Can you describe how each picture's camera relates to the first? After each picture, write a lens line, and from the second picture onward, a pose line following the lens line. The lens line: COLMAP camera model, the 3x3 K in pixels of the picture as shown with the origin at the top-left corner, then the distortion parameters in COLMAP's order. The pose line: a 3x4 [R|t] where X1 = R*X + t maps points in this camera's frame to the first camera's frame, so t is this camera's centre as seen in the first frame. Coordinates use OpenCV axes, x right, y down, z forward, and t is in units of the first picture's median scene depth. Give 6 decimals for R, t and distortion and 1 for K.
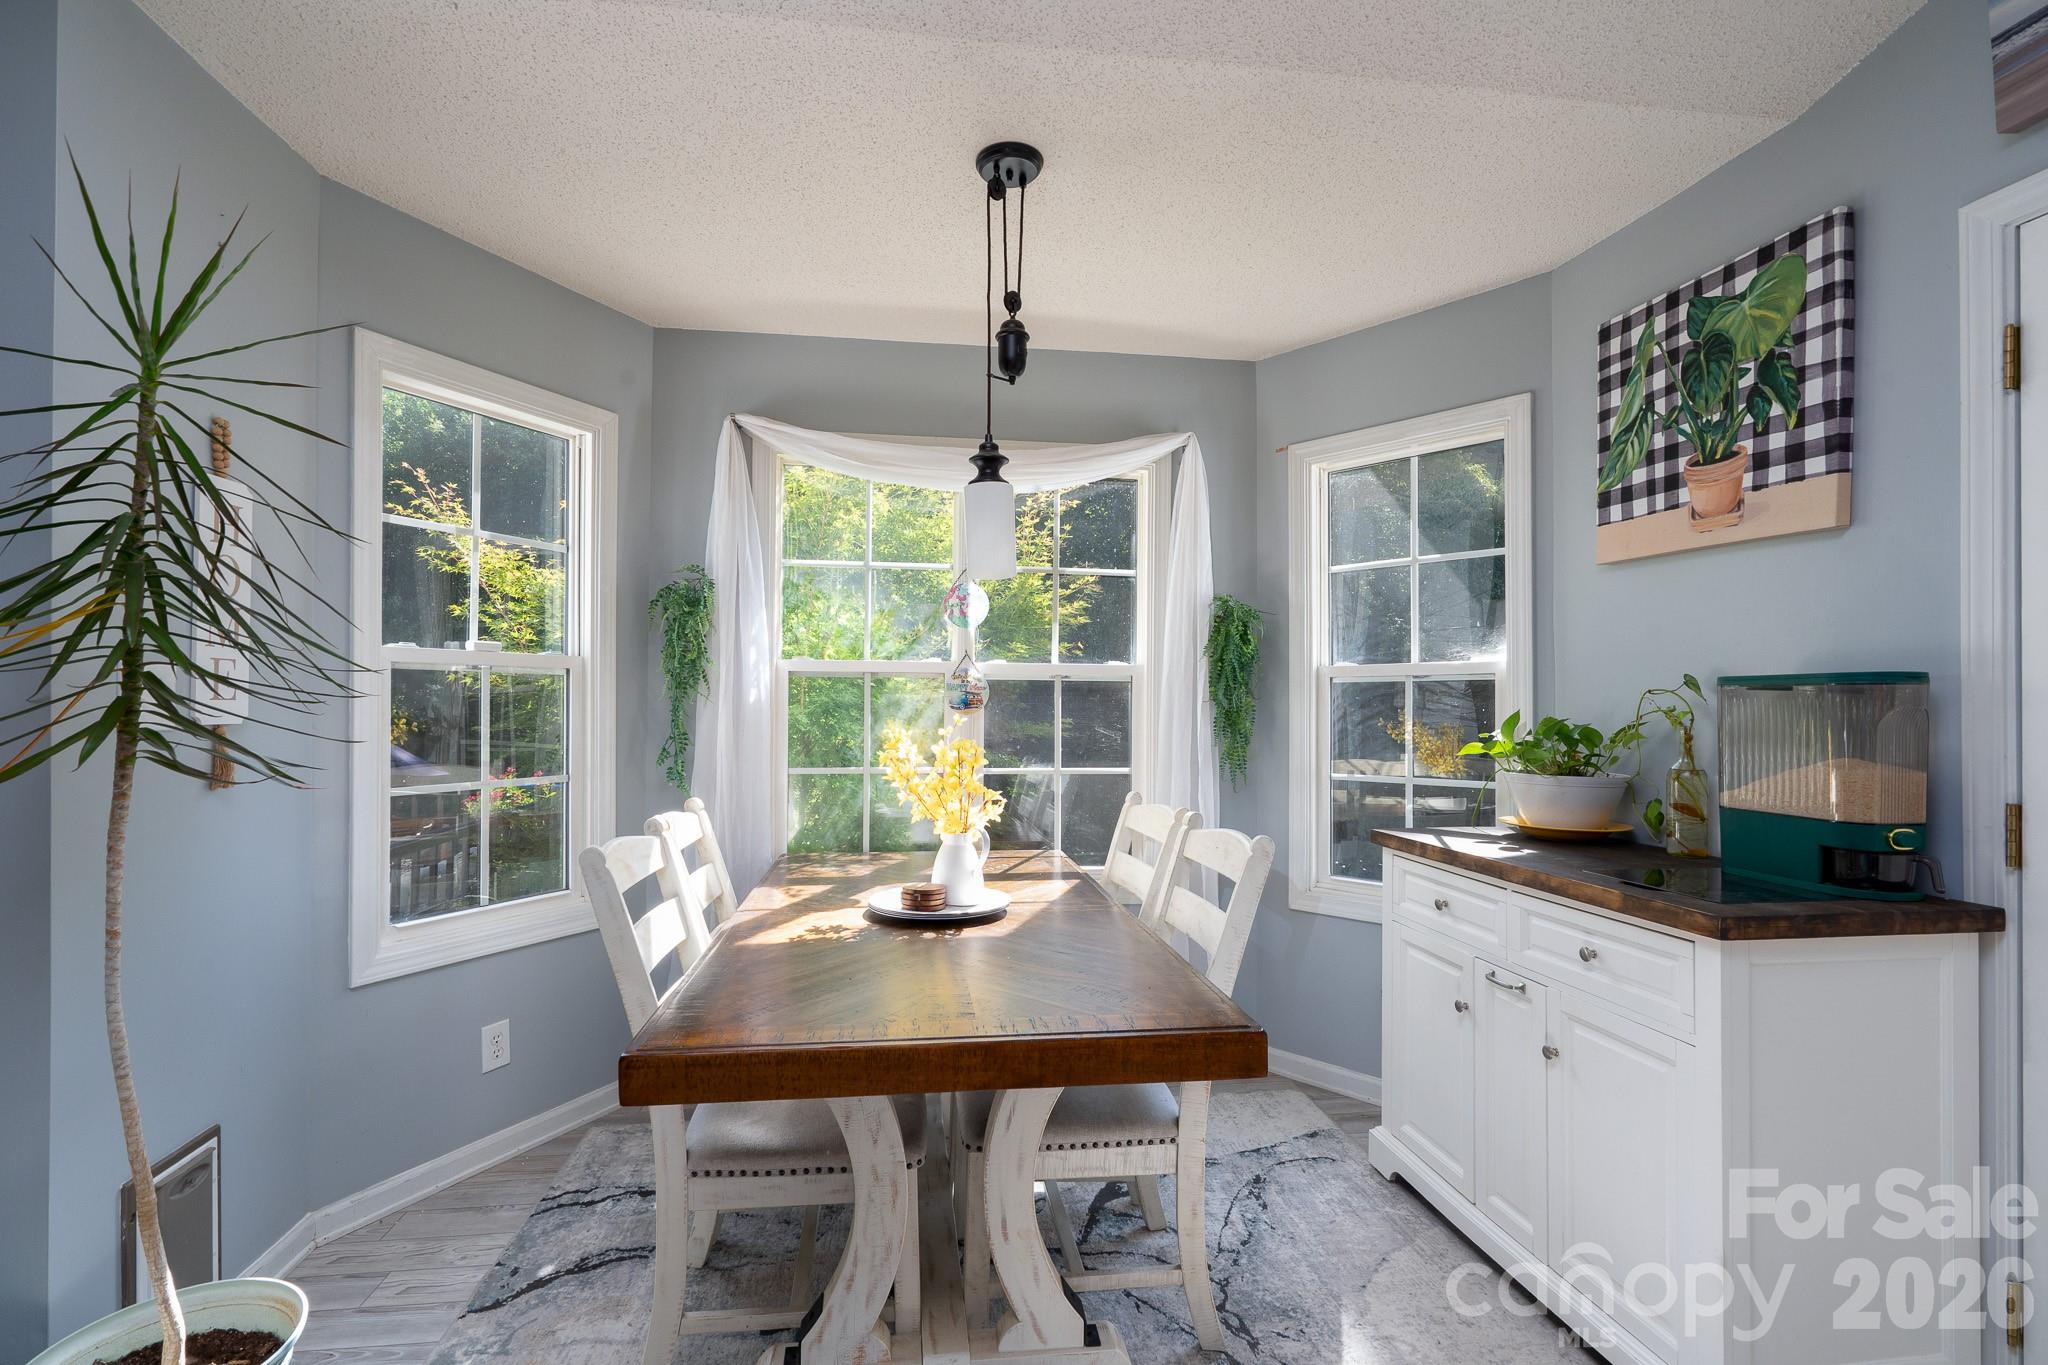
lens RADIAL K [[932.5, 0, 970.0], [0, 932.5, 696.3], [0, 0, 1]] dist [-0.004687, 0.000255]
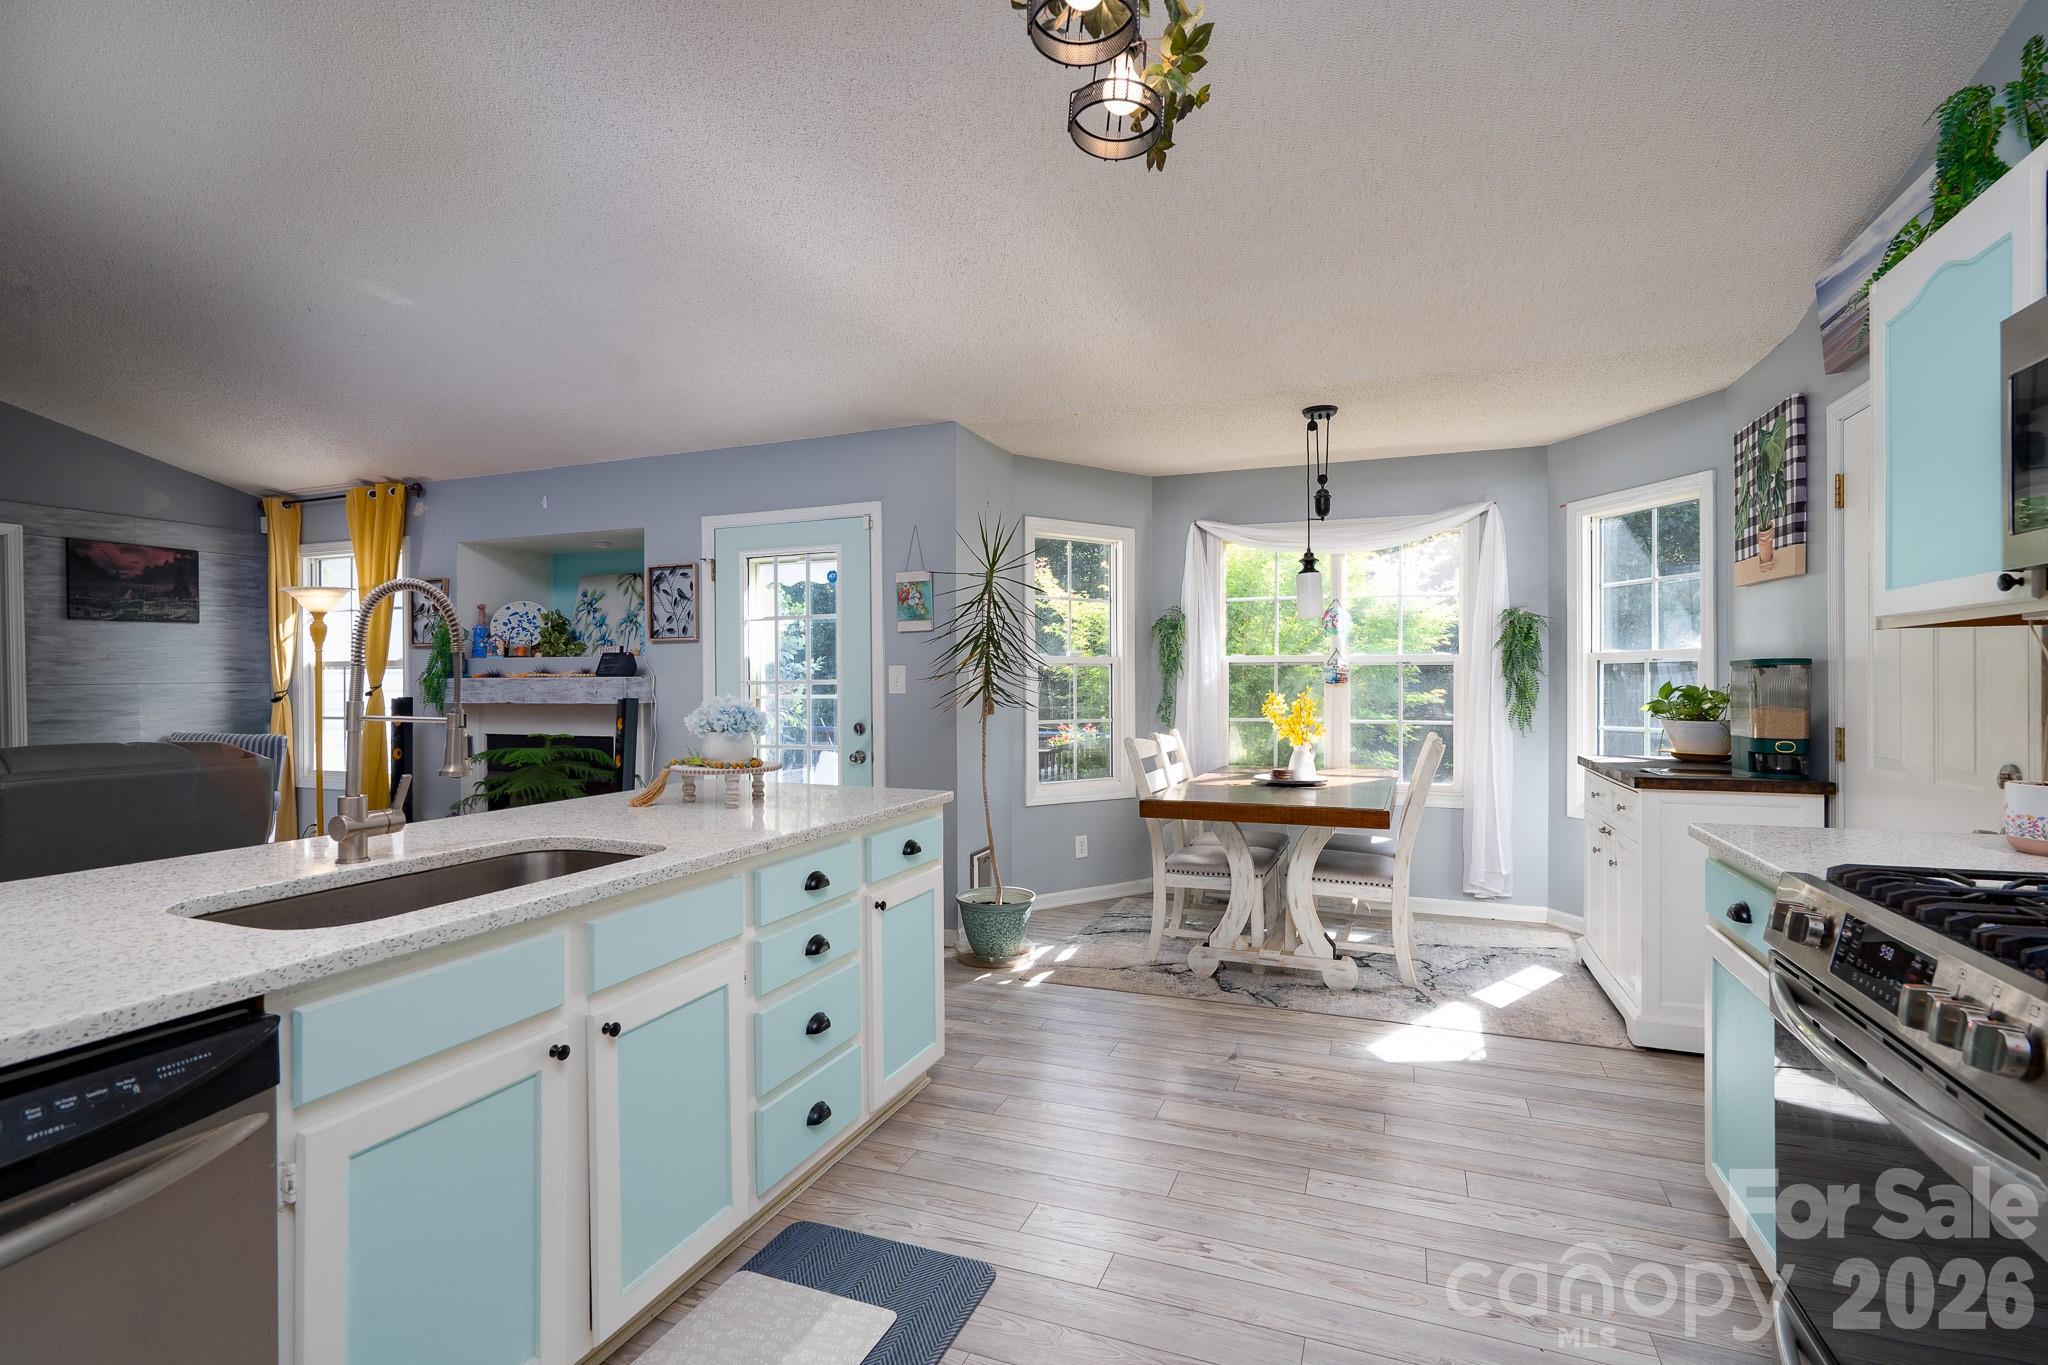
lens RADIAL K [[955.7, 0, 1001.6], [0, 955.7, 684.8], [0, 0, 1]] dist [0.024525, 0.000178]
pose [[0.878104, -0.006046, -0.478431, 0.378216], [0.011156, 0.999907, 0.007840, -0.005243], [0.478339, -0.012221, 0.878090, -1.022902]]
